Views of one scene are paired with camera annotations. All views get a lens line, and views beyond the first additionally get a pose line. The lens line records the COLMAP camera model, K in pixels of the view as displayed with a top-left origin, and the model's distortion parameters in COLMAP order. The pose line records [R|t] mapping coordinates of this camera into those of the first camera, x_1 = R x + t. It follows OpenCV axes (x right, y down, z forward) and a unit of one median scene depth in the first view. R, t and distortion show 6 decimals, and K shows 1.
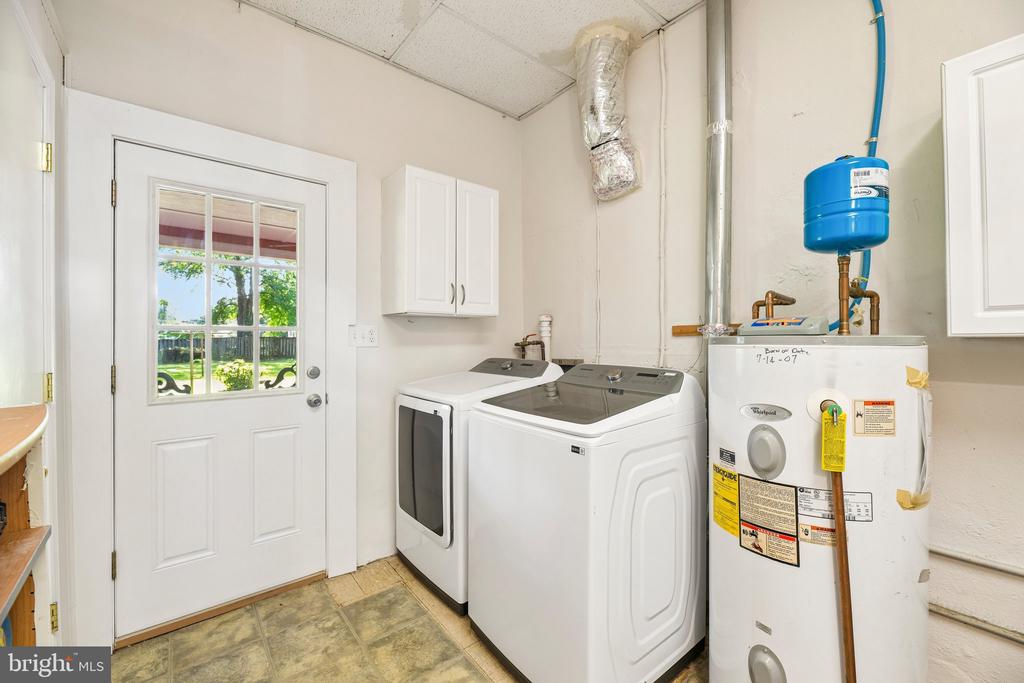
lens RADIAL K [[413.2, 0, 511.3], [0, 413.2, 339.6], [0, 0, 1]] dist [0.001323, -0.005678]
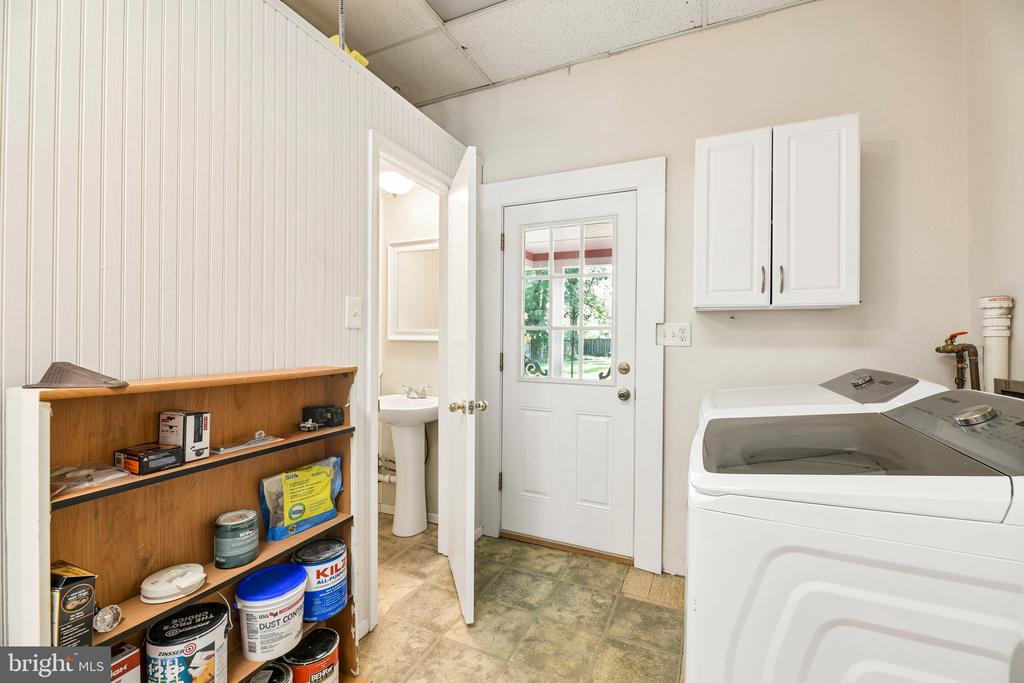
lens RADIAL K [[413.2, 0, 511.3], [0, 413.2, 339.6], [0, 0, 1]] dist [0.001323, -0.005678]
pose [[0.460278, 0.012065, -0.887693, 0.376112], [-0.013269, 0.999889, 0.006710, 0.001652], [0.887676, 0.008691, 0.460387, 0.270636]]
